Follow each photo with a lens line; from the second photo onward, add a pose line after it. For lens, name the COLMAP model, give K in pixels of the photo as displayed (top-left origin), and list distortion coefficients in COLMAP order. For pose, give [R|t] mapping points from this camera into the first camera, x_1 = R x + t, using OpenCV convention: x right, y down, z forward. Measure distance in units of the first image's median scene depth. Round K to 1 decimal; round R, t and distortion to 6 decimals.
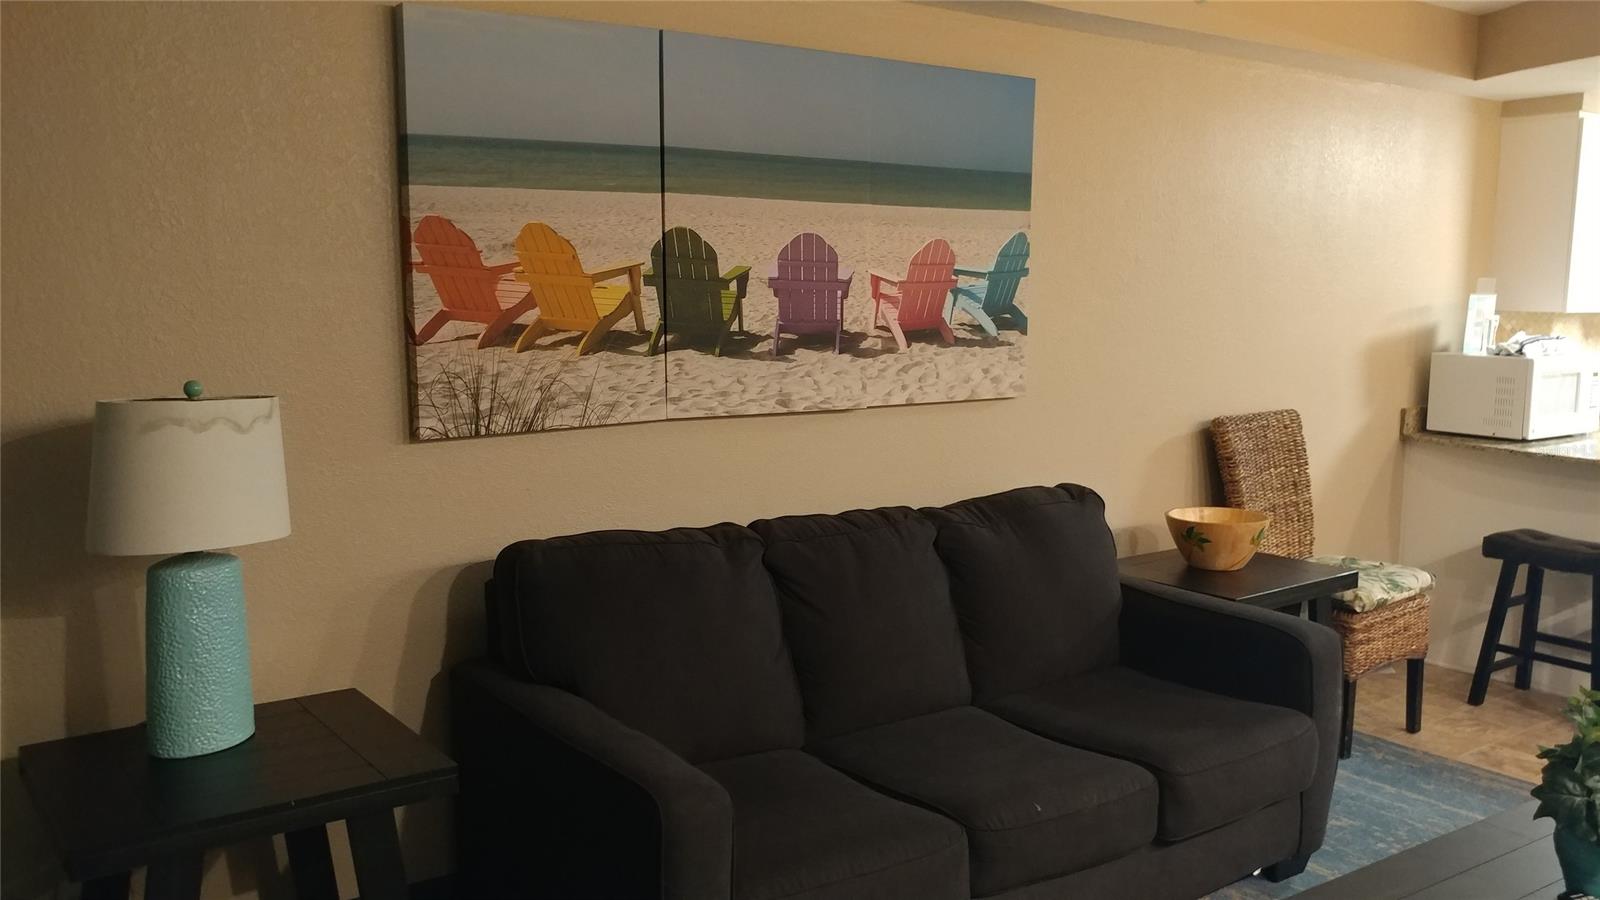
lens RADIAL K [[1313.7, 0, 807.7], [0, 1313.7, 455.8], [0, 0, 1]] dist [-0.045412, 0.067066]
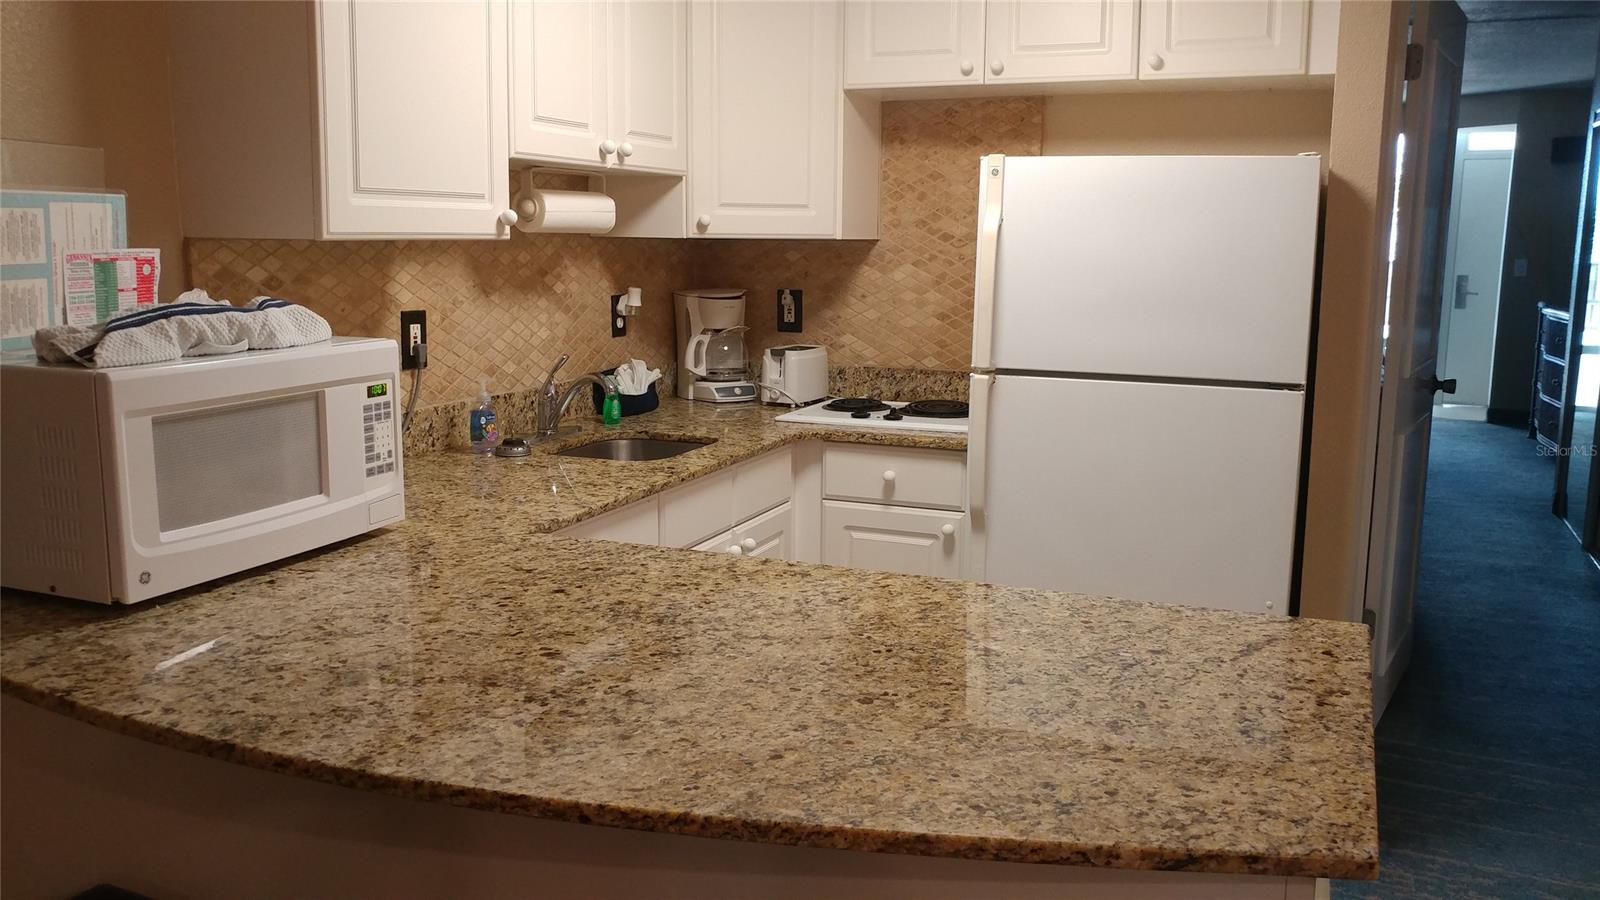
lens RADIAL K [[1313.7, 0, 798.1], [0, 1313.7, 479.4], [0, 0, 1]] dist [-0.045412, 0.067066]
pose [[0.847858, -0.094211, 0.521786, 0.495965], [0.061938, 0.994949, 0.078999, -0.058683], [-0.526593, -0.034662, 0.849411, 0.575406]]
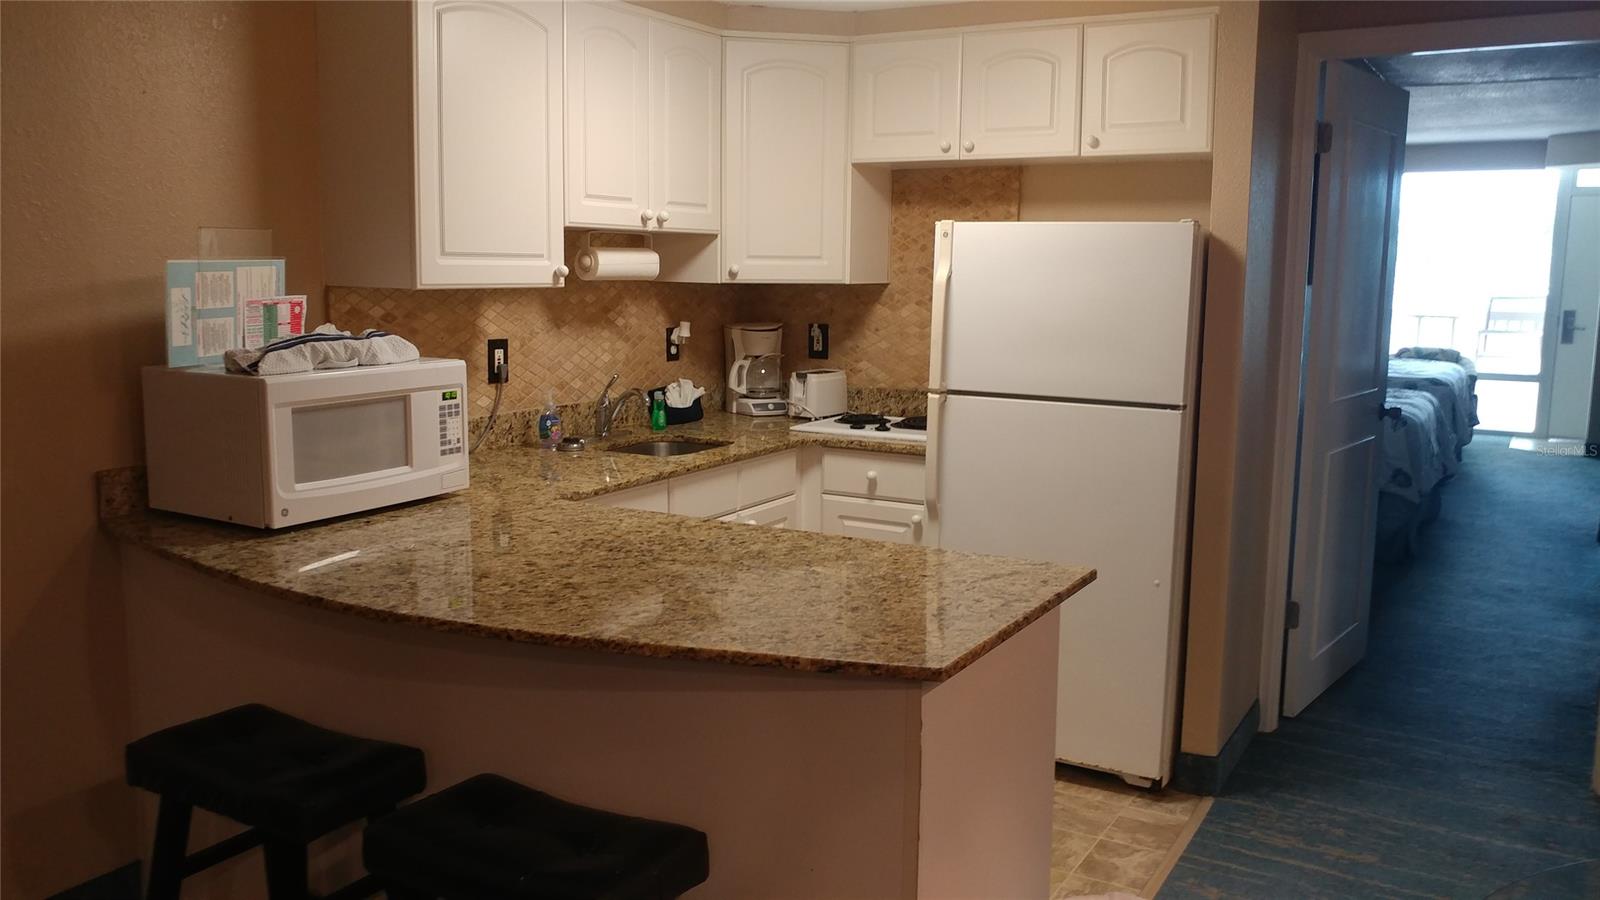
lens RADIAL K [[1313.7, 0, 798.6], [0, 1313.7, 472.6], [0, 0, 1]] dist [-0.045412, 0.067066]
pose [[0.906002, -0.061363, 0.418801, 0.494978], [0.046013, 0.997850, 0.046665, -0.047949], [-0.420764, -0.023008, 0.906878, 0.397979]]
